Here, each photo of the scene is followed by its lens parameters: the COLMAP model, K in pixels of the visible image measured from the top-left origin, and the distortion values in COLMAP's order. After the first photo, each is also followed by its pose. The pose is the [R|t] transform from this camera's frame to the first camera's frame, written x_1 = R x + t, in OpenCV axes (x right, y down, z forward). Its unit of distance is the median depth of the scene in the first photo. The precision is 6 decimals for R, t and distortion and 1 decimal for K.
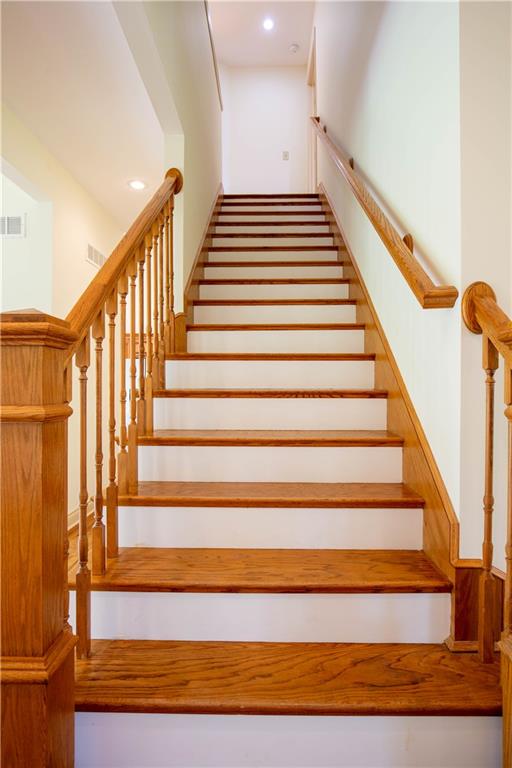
lens RADIAL K [[433.7, 0, 255.9], [0, 433.7, 385.8], [0, 0, 1]] dist [-0.002466, -0.000143]
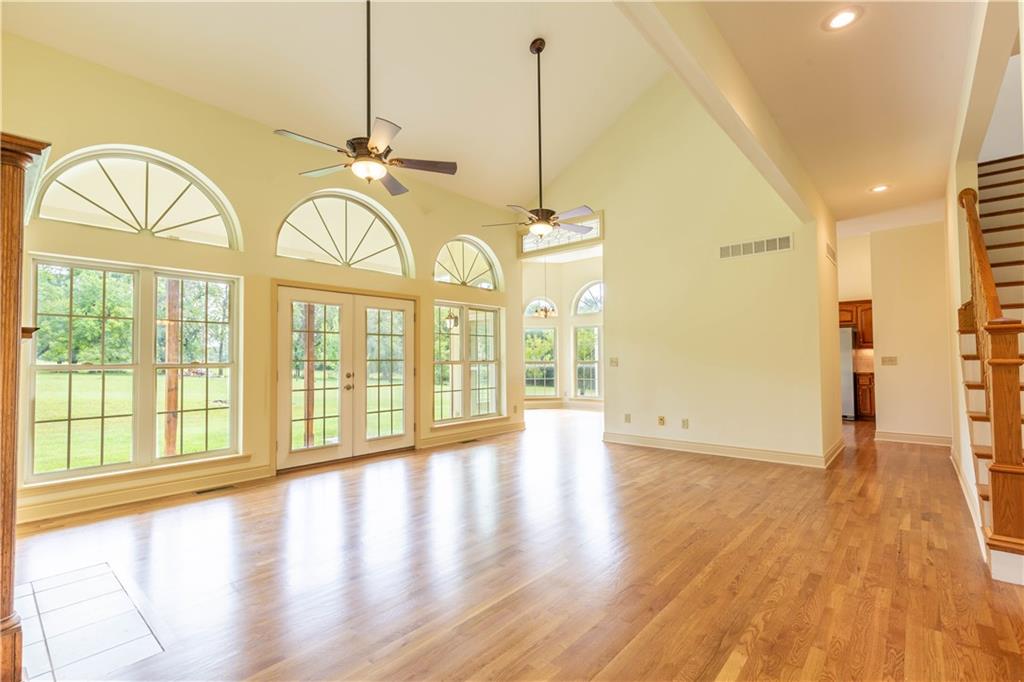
lens RADIAL K [[464.4, 0, 518.5], [0, 464.4, 344.4], [0, 0, 1]] dist [0.000840, 0.000547]
pose [[0.762014, -0.025900, -0.647042, -0.928834], [0.004970, 0.999404, -0.034152, 0.040210], [0.647541, 0.022808, 0.761689, -2.725890]]
